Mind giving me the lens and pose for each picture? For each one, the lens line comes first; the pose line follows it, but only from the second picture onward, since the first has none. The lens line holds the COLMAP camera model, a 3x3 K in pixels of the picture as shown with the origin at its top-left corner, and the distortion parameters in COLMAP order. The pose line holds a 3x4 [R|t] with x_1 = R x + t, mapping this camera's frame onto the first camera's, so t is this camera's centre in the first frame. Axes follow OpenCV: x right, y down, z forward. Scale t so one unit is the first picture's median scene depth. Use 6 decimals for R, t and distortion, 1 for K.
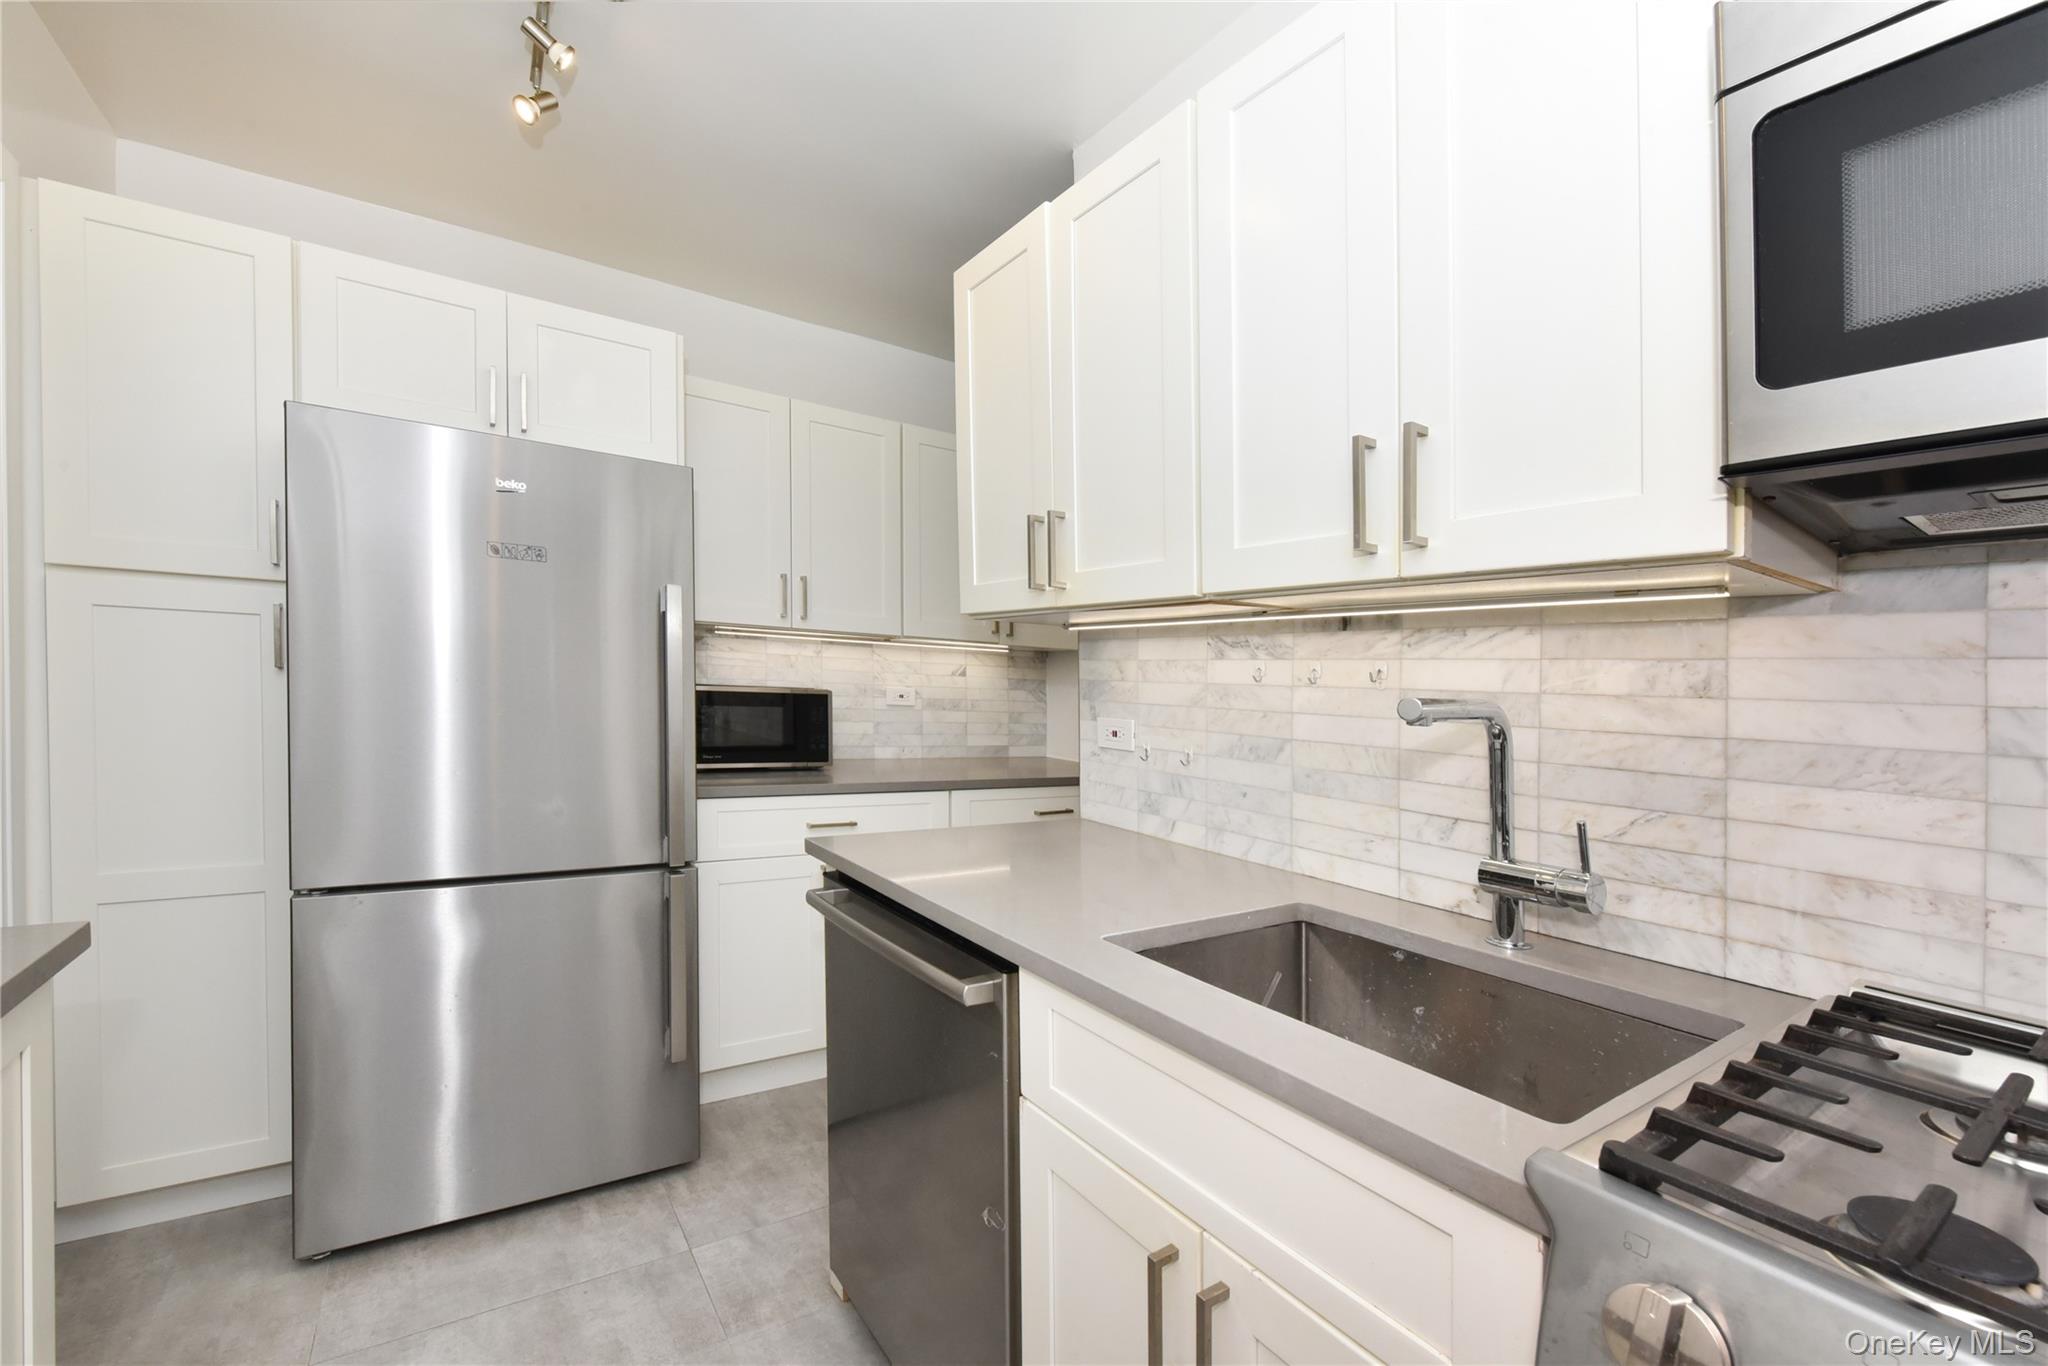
lens RADIAL K [[843.4, 0, 1023.1], [0, 843.4, 685.4], [0, 0, 1]] dist [-0.015887, -0.000368]
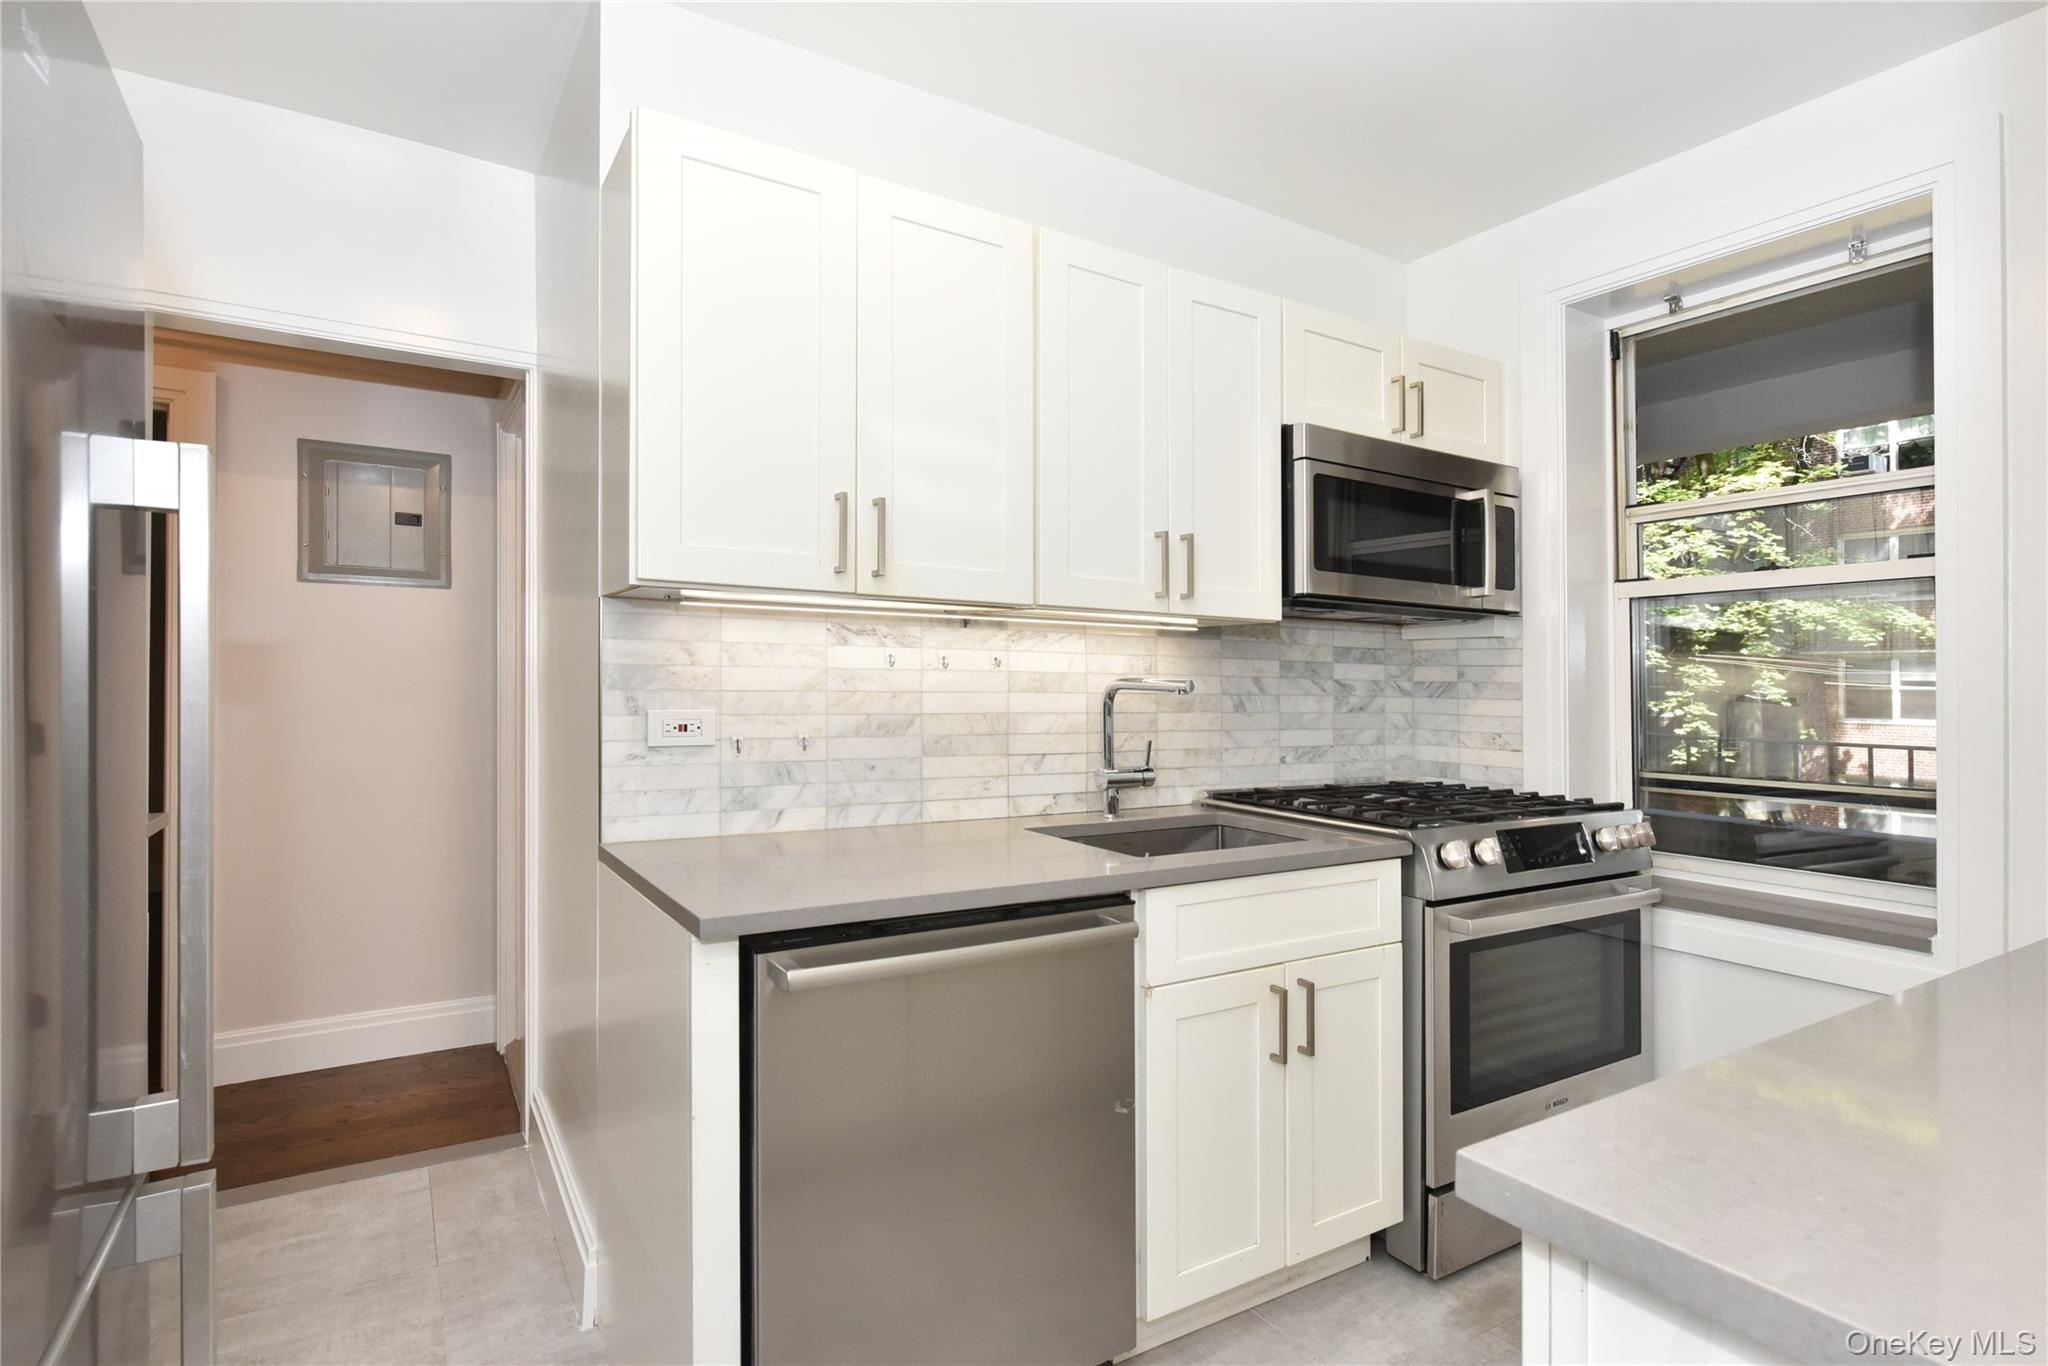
lens RADIAL K [[1024.0, 0, 1022.5], [0, 1024.0, 674.1], [0, 0, 1]] dist [0.005203, 0.000198]
pose [[0.054343, 0.003715, 0.998515, -1.139813], [0.008801, 0.999952, -0.004199, 0.014521], [-0.998484, 0.009016, 0.054307, 0.768873]]
